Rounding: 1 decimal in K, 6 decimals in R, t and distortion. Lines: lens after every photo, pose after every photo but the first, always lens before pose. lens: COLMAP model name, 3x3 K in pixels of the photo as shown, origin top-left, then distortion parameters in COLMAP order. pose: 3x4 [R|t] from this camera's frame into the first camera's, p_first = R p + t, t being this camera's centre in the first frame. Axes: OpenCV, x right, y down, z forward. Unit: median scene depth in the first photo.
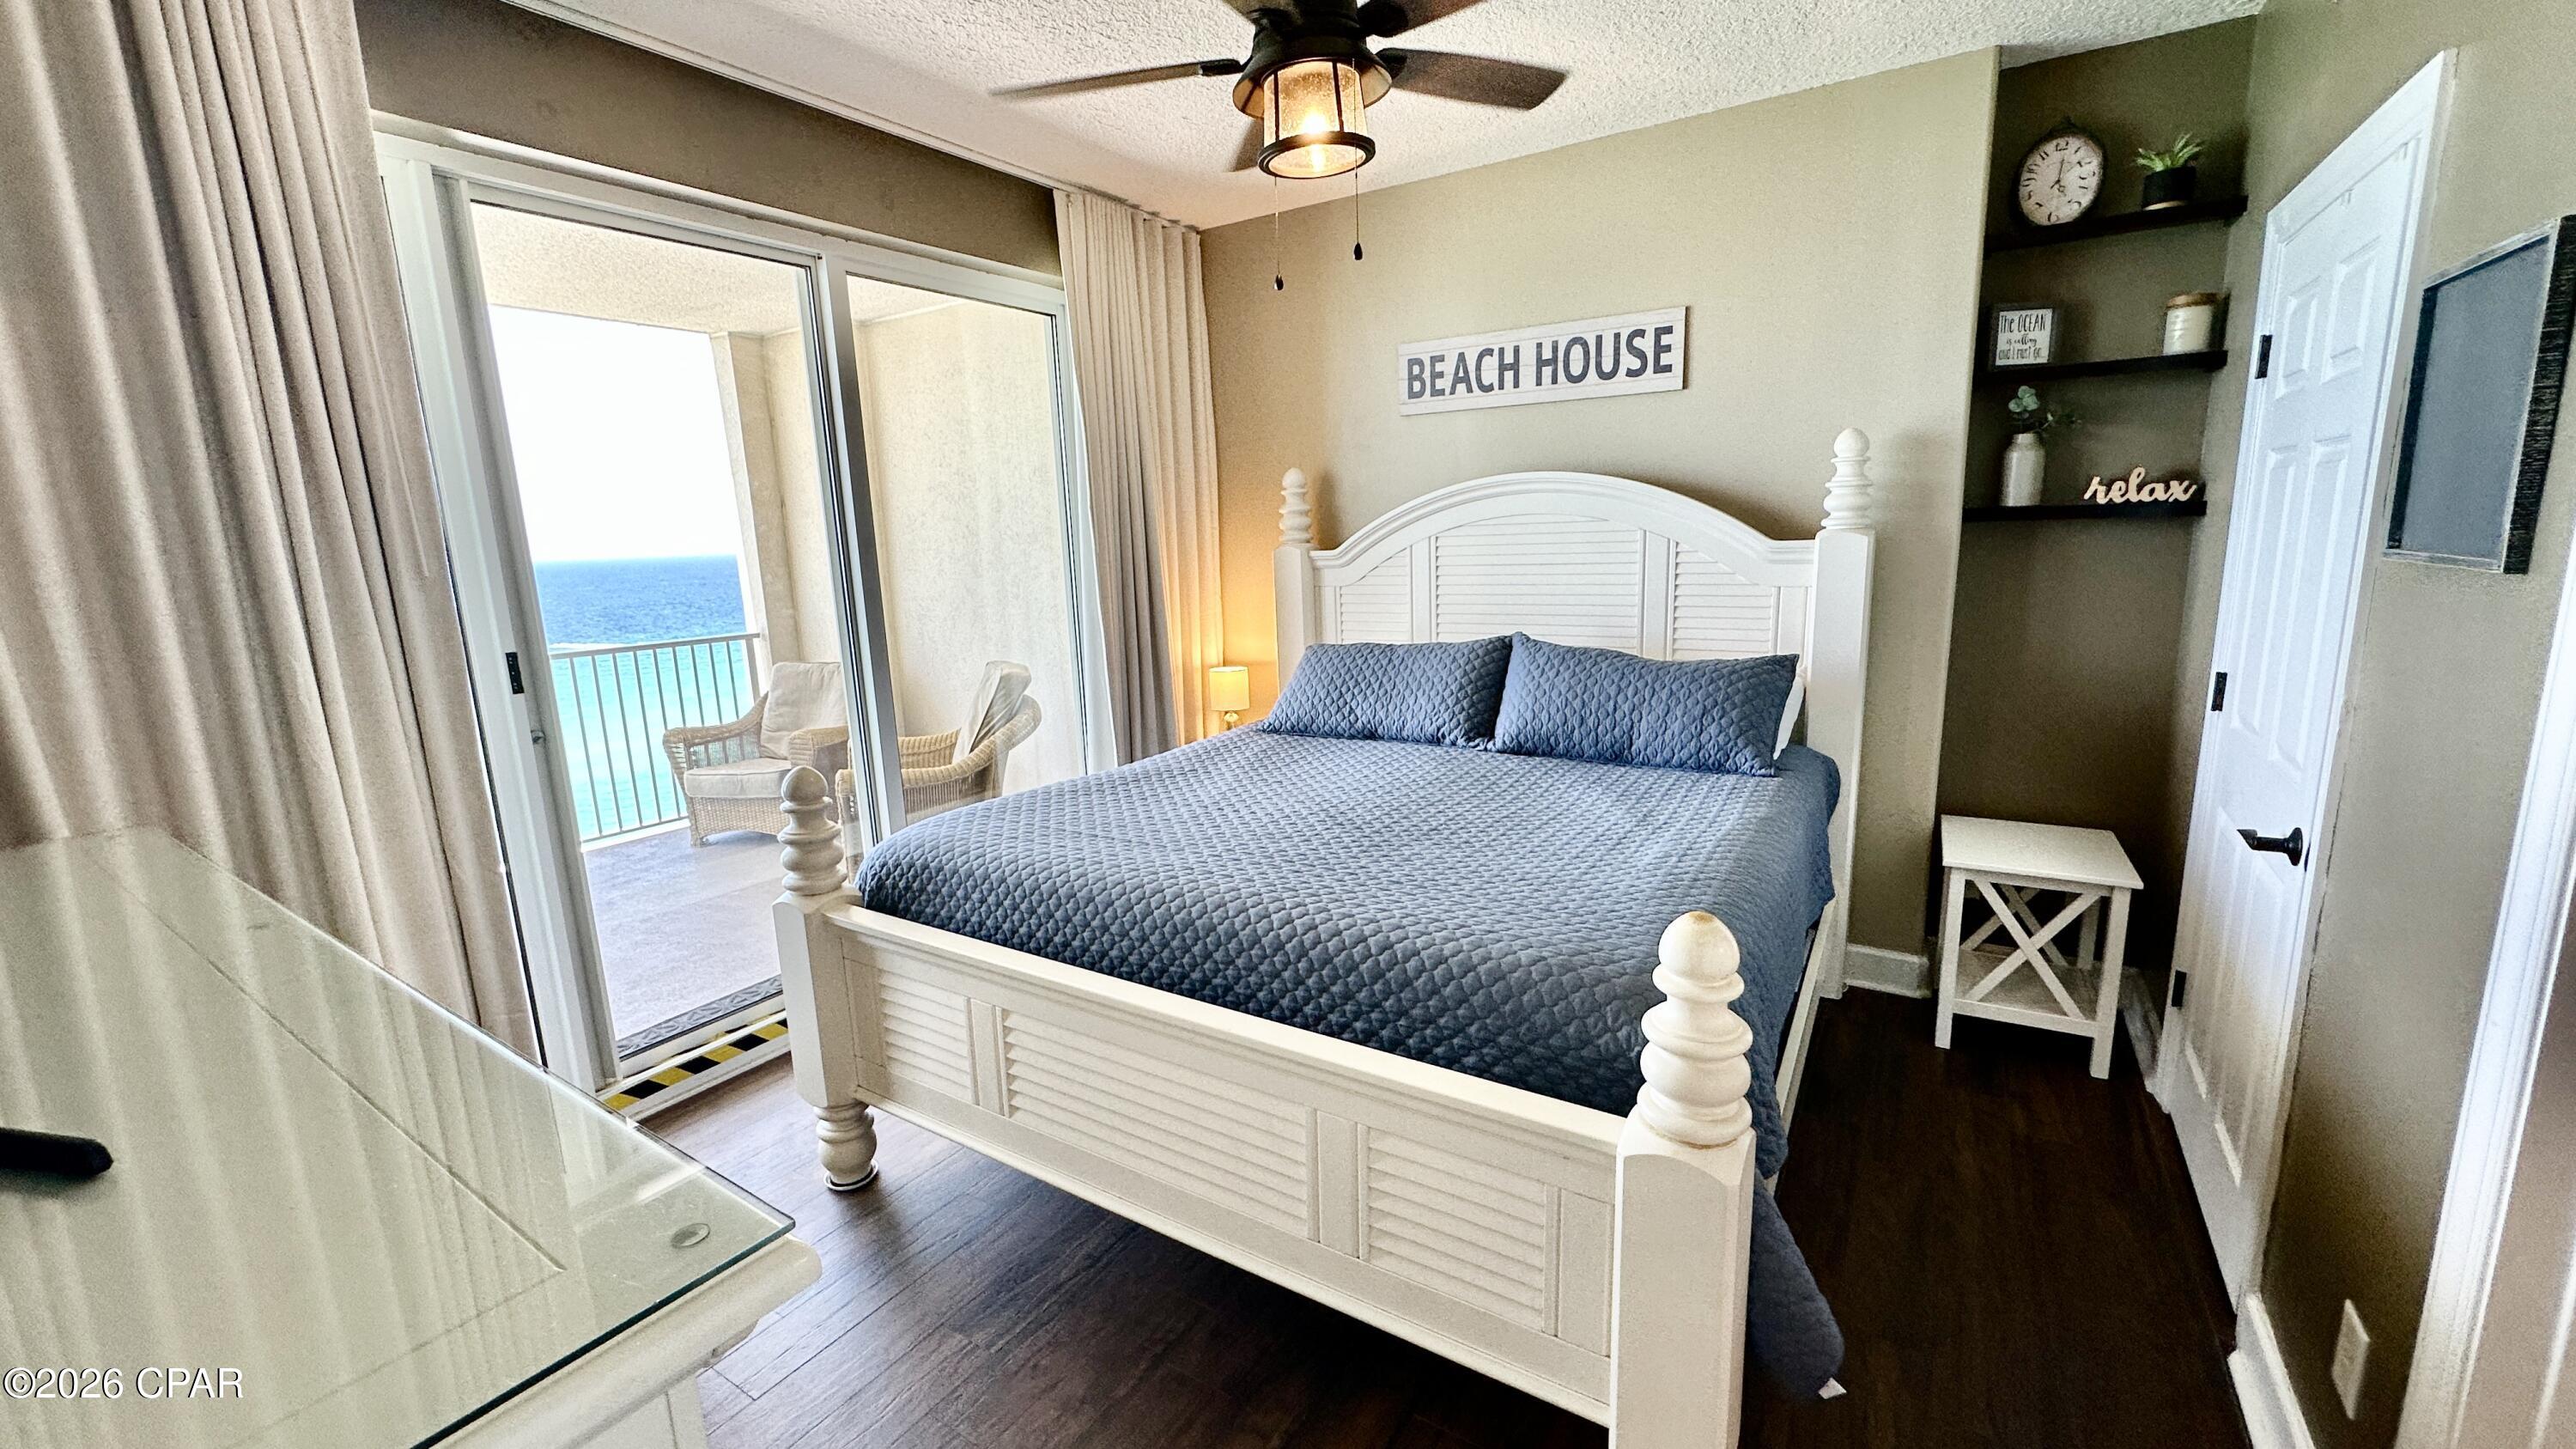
lens RADIAL K [[1026.3, 0, 1286.2], [0, 1026.3, 726.5], [0, 0, 1]] dist [-0.006430, 0.001135]
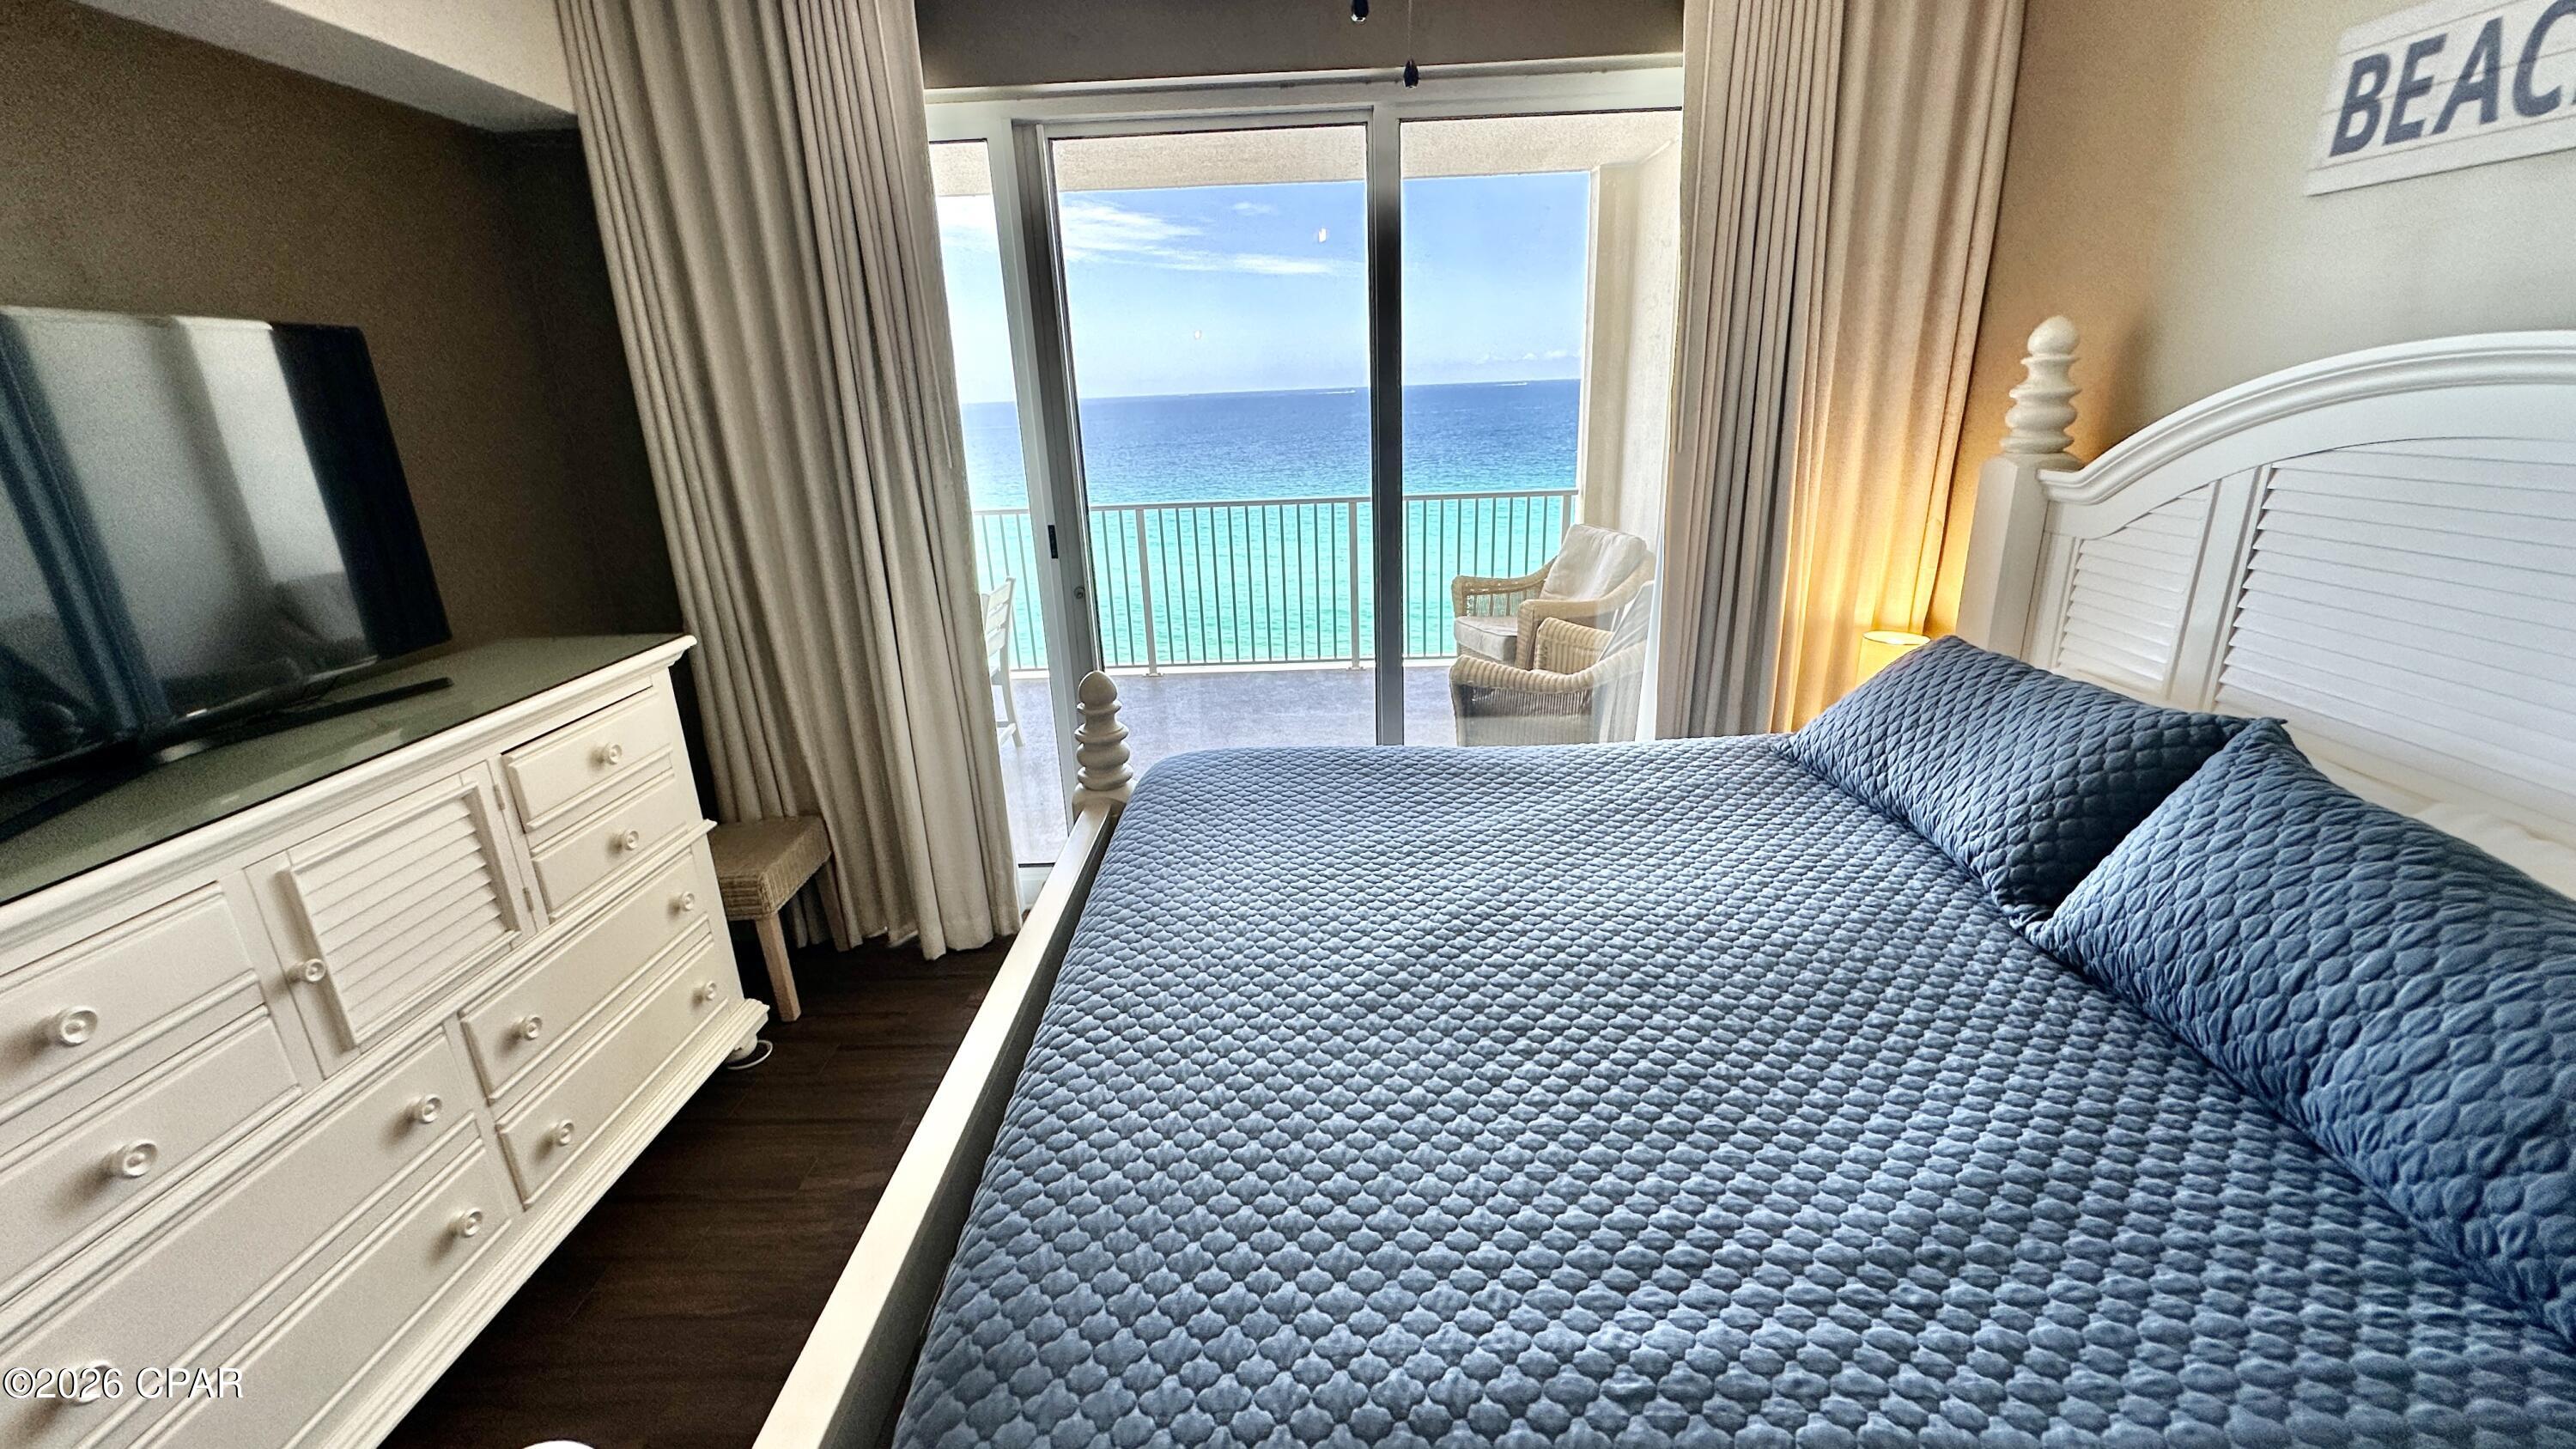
lens RADIAL K [[1026.3, 0, 1288.3], [0, 1026.3, 719.2], [0, 0, 1]] dist [-0.006430, 0.001135]
pose [[0.535738, 0.274391, -0.798557, 0.313931], [-0.142943, 0.961550, 0.234499, -0.119925], [0.832197, -0.011482, 0.554361, 0.363257]]
